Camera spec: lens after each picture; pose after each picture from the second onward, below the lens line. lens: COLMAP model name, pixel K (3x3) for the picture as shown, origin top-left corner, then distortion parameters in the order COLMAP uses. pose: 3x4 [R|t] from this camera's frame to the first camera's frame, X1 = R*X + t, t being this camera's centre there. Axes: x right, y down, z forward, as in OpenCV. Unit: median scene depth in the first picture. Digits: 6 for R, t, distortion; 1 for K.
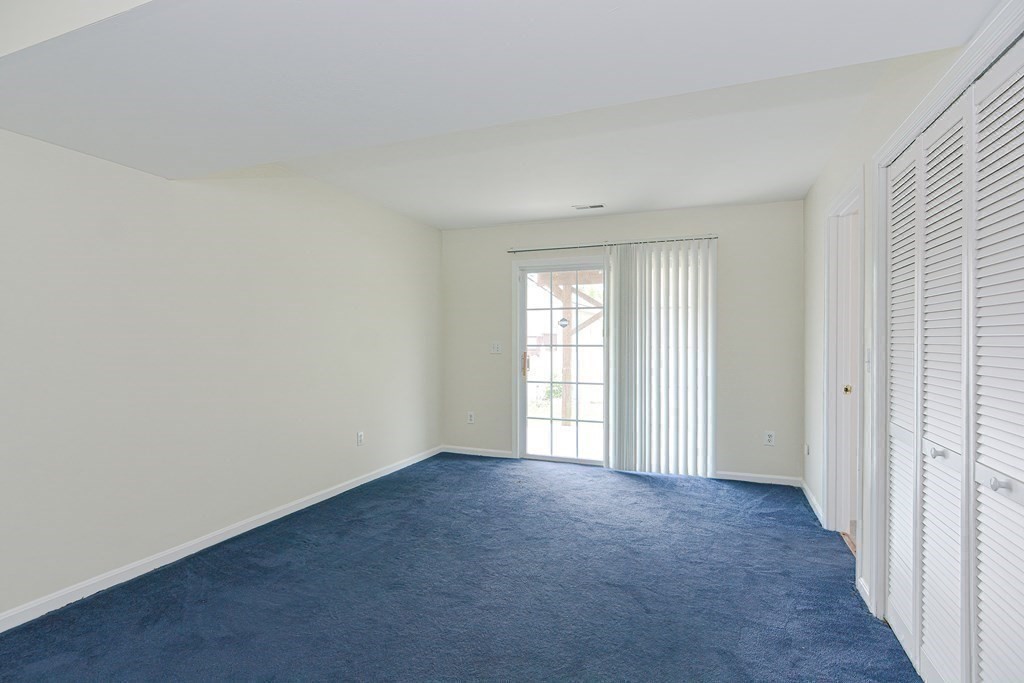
lens RADIAL K [[509.8, 0, 513.7], [0, 509.8, 344.2], [0, 0, 1]] dist [-0.016183, 0.007583]
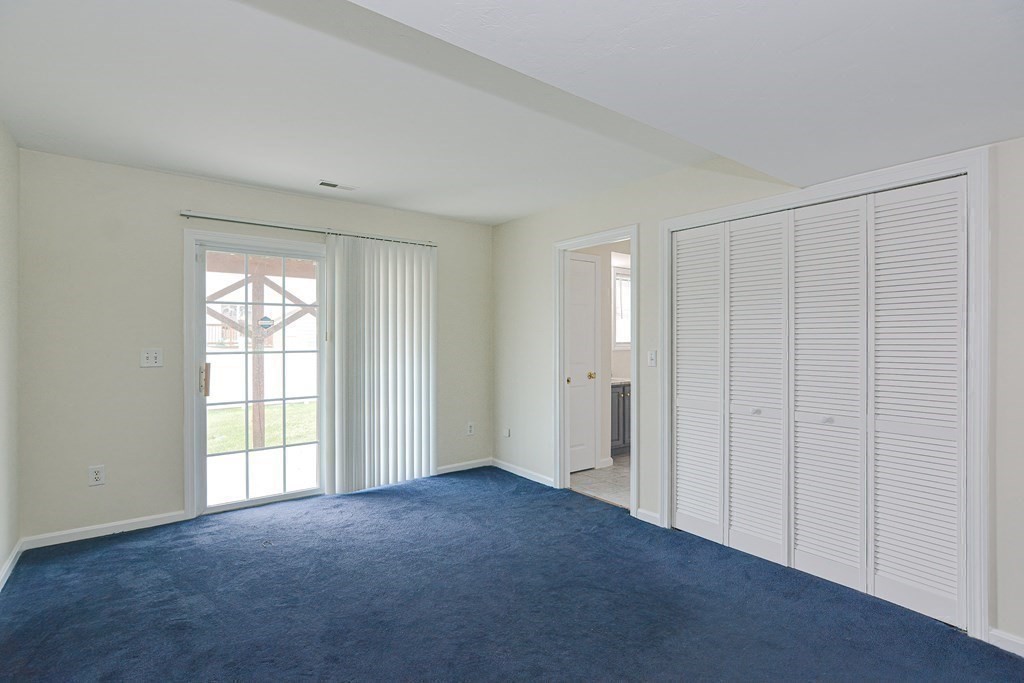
lens RADIAL K [[509.8, 0, 513.0], [0, 509.8, 338.5], [0, 0, 1]] dist [-0.016183, 0.007583]
pose [[0.502490, -0.001872, 0.864581, -0.424698], [0.007732, 0.999967, -0.002329, -0.014792], [-0.864549, 0.007855, 0.502488, 0.325165]]
